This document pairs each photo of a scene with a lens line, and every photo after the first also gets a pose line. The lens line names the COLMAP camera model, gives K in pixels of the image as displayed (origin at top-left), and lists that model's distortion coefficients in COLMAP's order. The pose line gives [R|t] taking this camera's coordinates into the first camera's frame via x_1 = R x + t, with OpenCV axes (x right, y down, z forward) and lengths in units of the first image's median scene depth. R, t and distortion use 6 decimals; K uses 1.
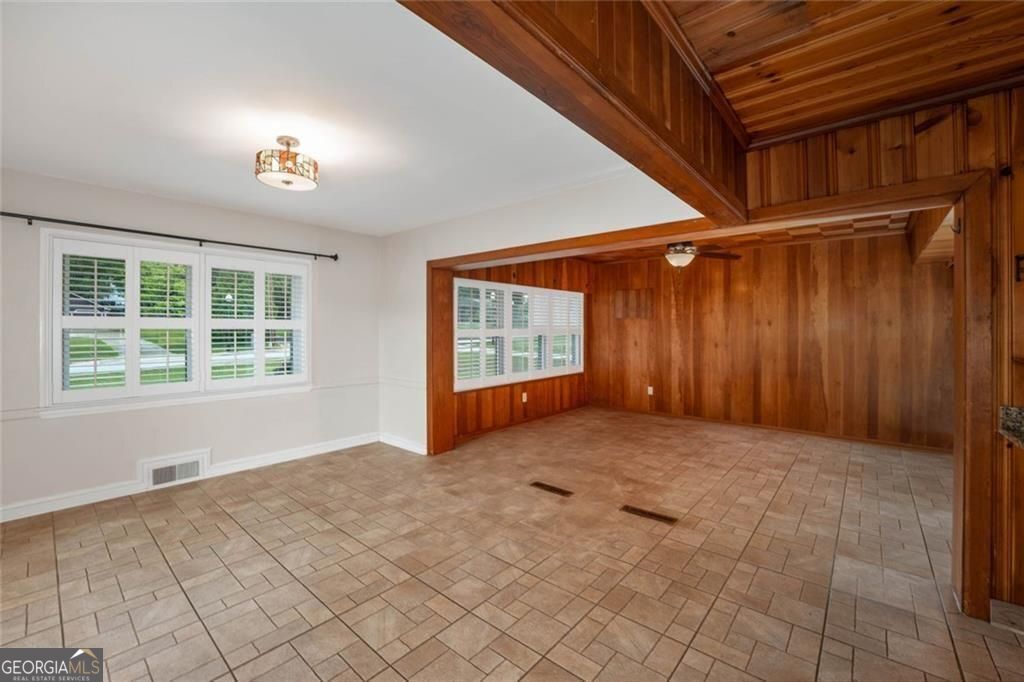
lens RADIAL K [[422.2, 0, 512.0], [0, 422.2, 328.9], [0, 0, 1]] dist [-0.025598, 0.000238]
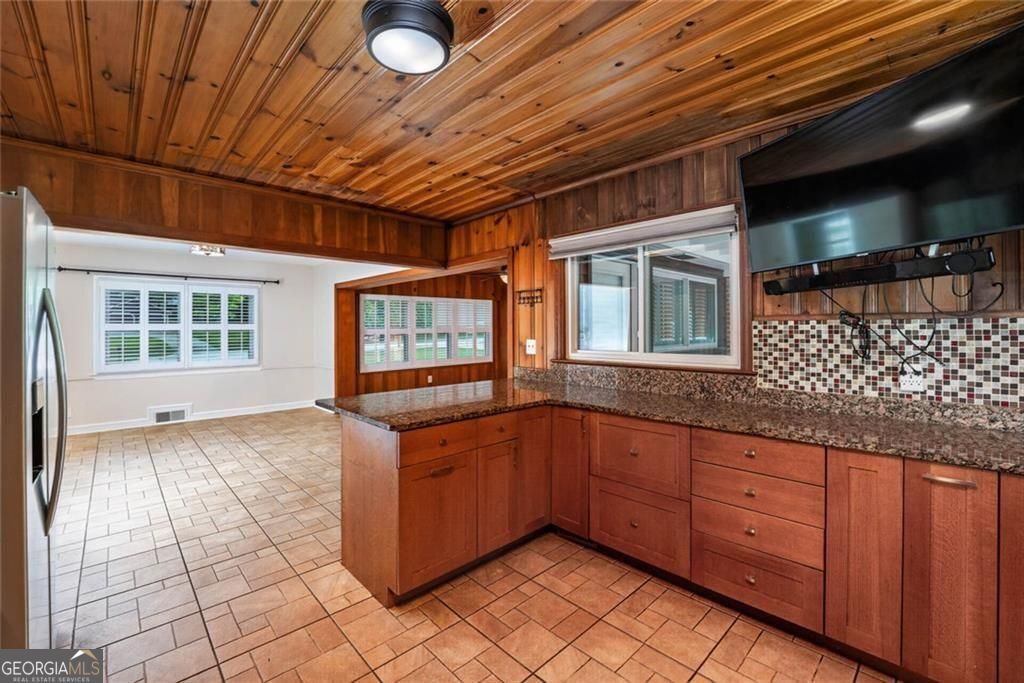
lens RADIAL K [[424.1, 0, 514.9], [0, 424.1, 326.4], [0, 0, 1]] dist [-0.017946, 0.000042]
pose [[0.995535, -0.007340, -0.094106, 0.630483], [0.007162, 0.999972, -0.002222, -0.002339], [0.094120, 0.001538, 0.995560, -0.473752]]
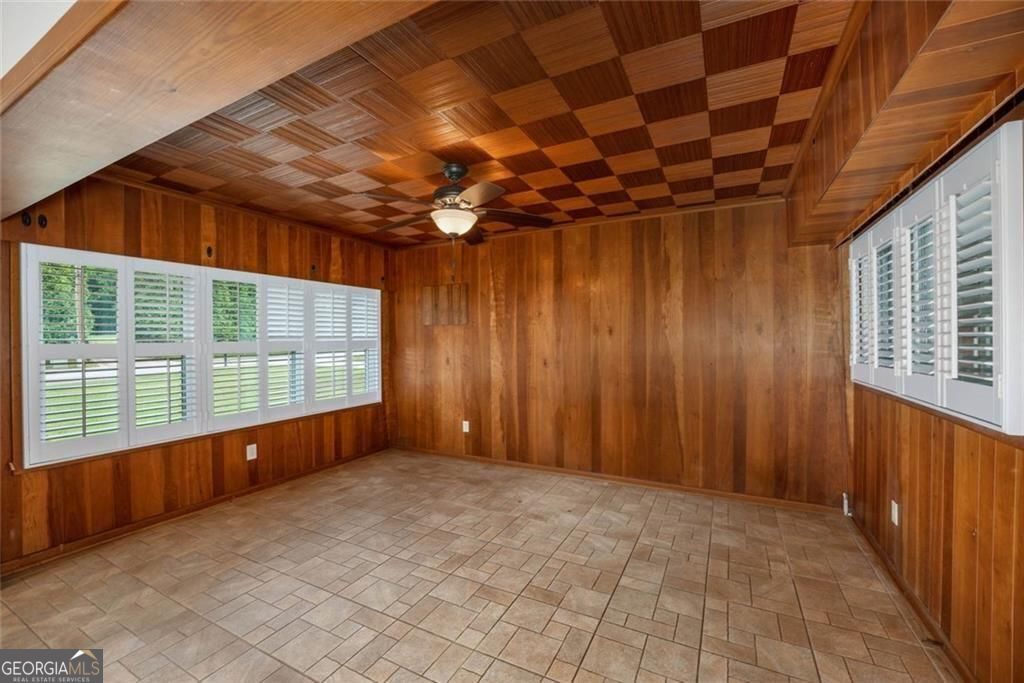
lens RADIAL K [[420.6, 0, 510.0], [0, 420.6, 341.5], [0, 0, 1]] dist [-0.032603, 0.004969]
pose [[0.973403, -0.009152, 0.228915, 0.386749], [0.008058, 0.999951, 0.005715, -0.001674], [-0.228956, -0.003718, 0.973430, 0.467302]]
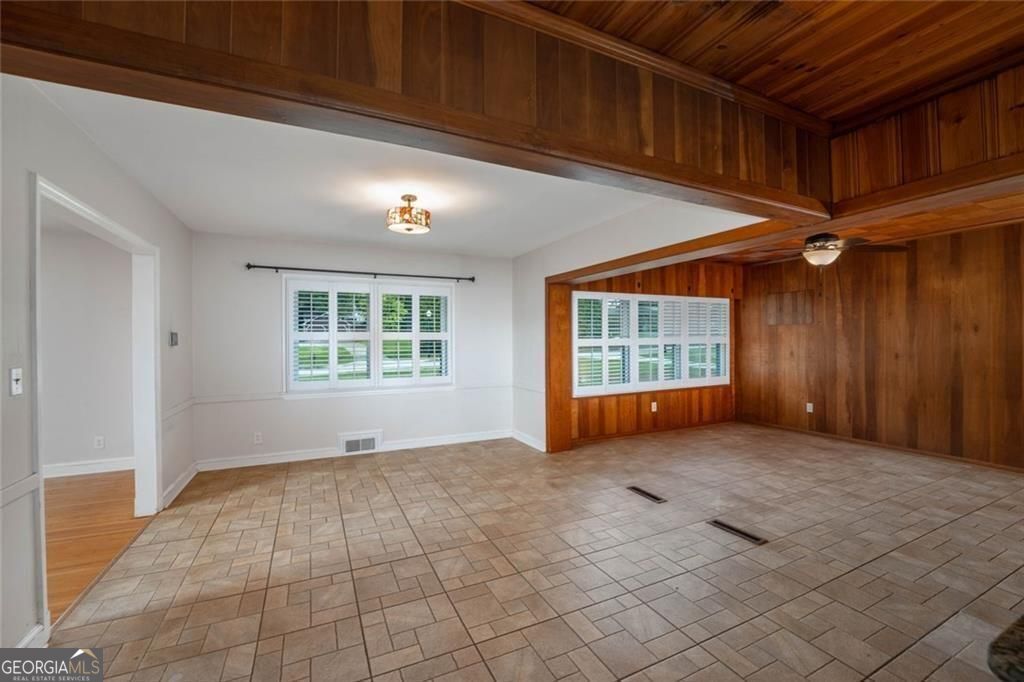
lens RADIAL K [[420.6, 0, 510.0], [0, 420.6, 341.0], [0, 0, 1]] dist [-0.032603, 0.004969]
pose [[0.914039, -0.004809, -0.405598, 0.176829], [0.007517, 0.999959, 0.005083, -0.000238], [0.405557, -0.007695, 0.914037, -0.053538]]
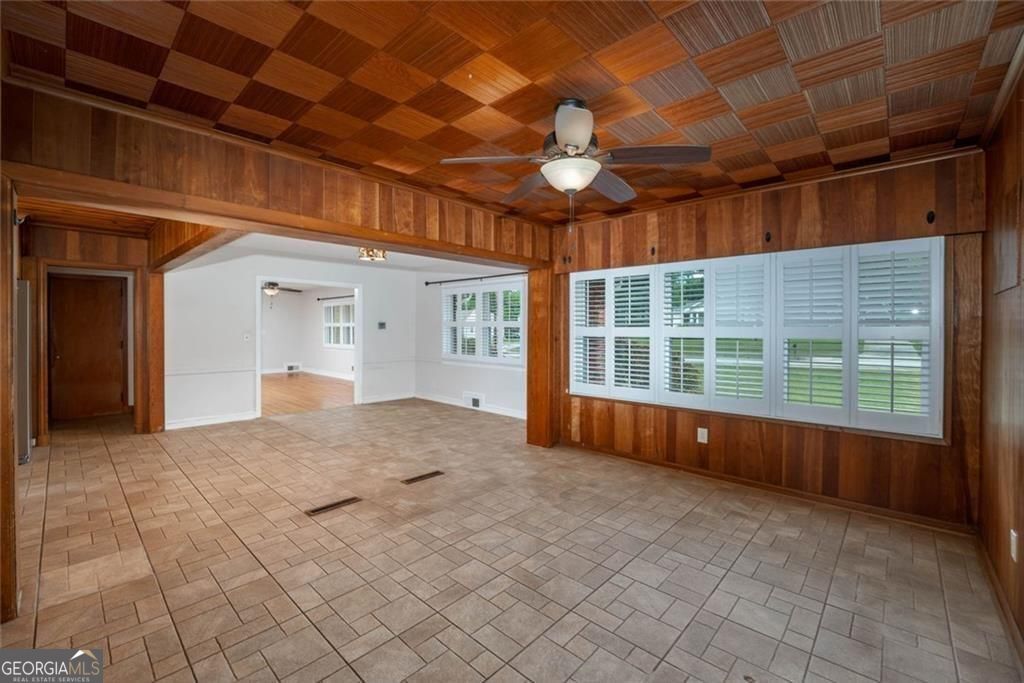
lens RADIAL K [[427.8, 0, 512.5], [0, 427.8, 330.9], [0, 0, 1]] dist [-0.026718, 0.000093]
pose [[-0.037333, 0.007751, -0.999273, 0.993944], [-0.002118, 0.999967, 0.007835, 0.001955], [0.999301, 0.002409, -0.037316, 1.086588]]
